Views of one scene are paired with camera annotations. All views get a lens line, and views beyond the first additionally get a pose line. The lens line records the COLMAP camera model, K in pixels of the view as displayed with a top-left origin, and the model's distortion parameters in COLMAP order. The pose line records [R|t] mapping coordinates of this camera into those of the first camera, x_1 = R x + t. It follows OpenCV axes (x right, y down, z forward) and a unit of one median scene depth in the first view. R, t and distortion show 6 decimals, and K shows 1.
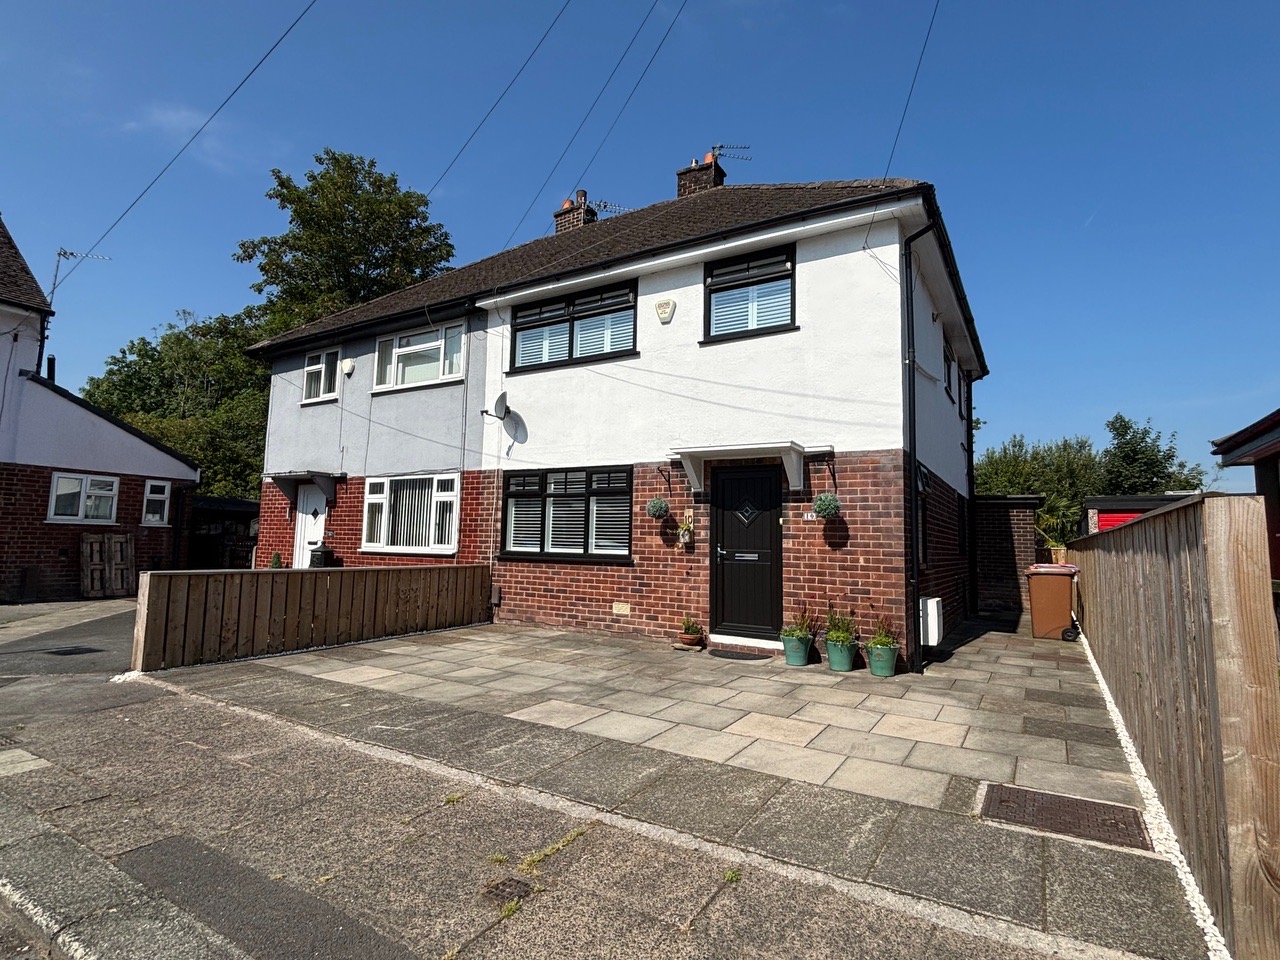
lens RADIAL K [[645.1, 0, 642.5], [0, 645.1, 478.8], [0, 0, 1]] dist [0.002783, 0.001752]
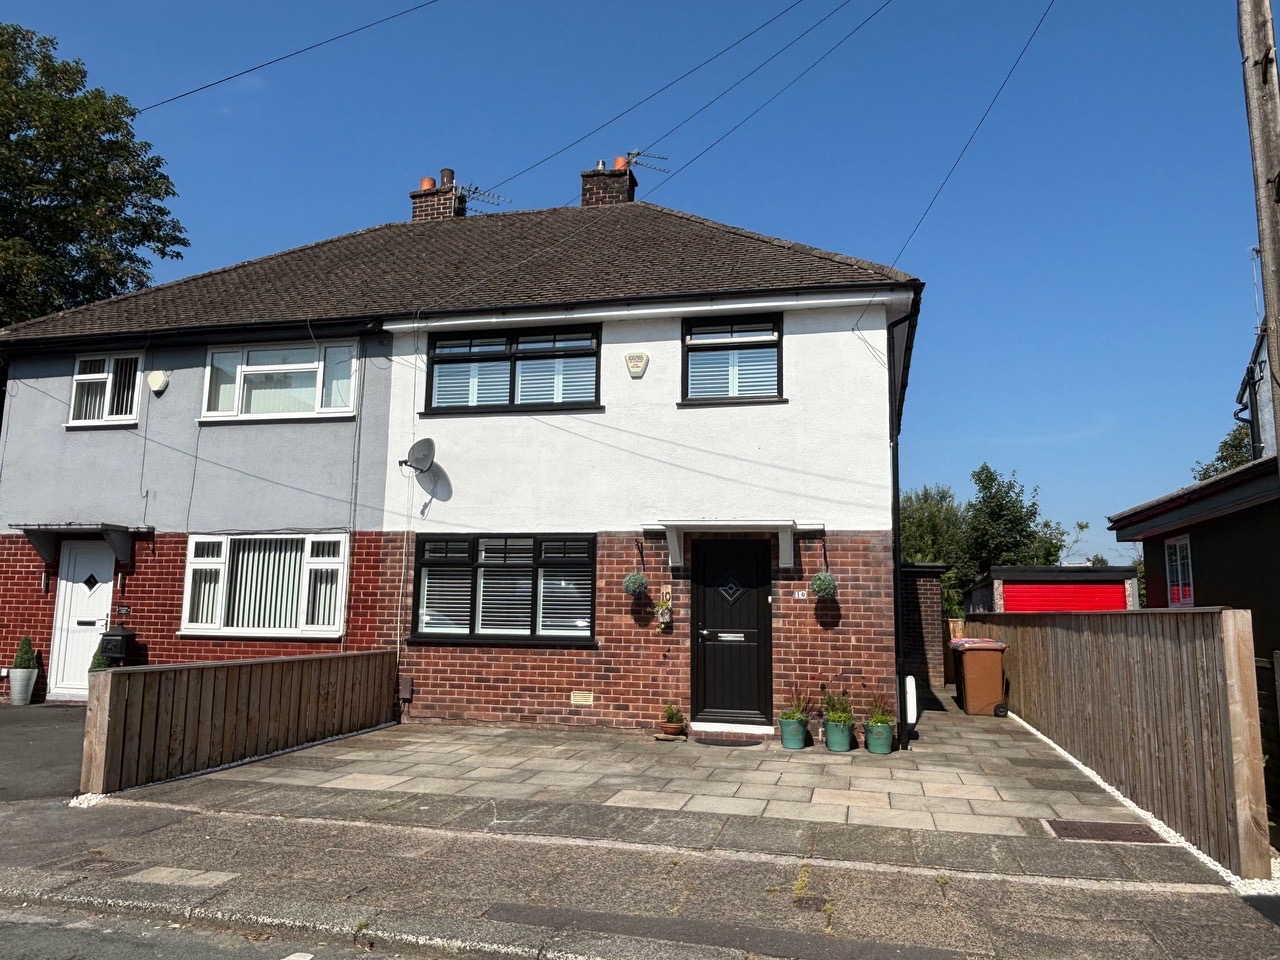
lens RADIAL K [[907.8, 0, 643.2], [0, 907.8, 472.1], [0, 0, 1]] dist [0.025708, -0.031583]
pose [[0.953676, 0.039768, 0.298197, -0.327592], [-0.025180, 0.998298, -0.052604, -0.041955], [-0.299781, 0.042658, 0.953054, -0.212423]]
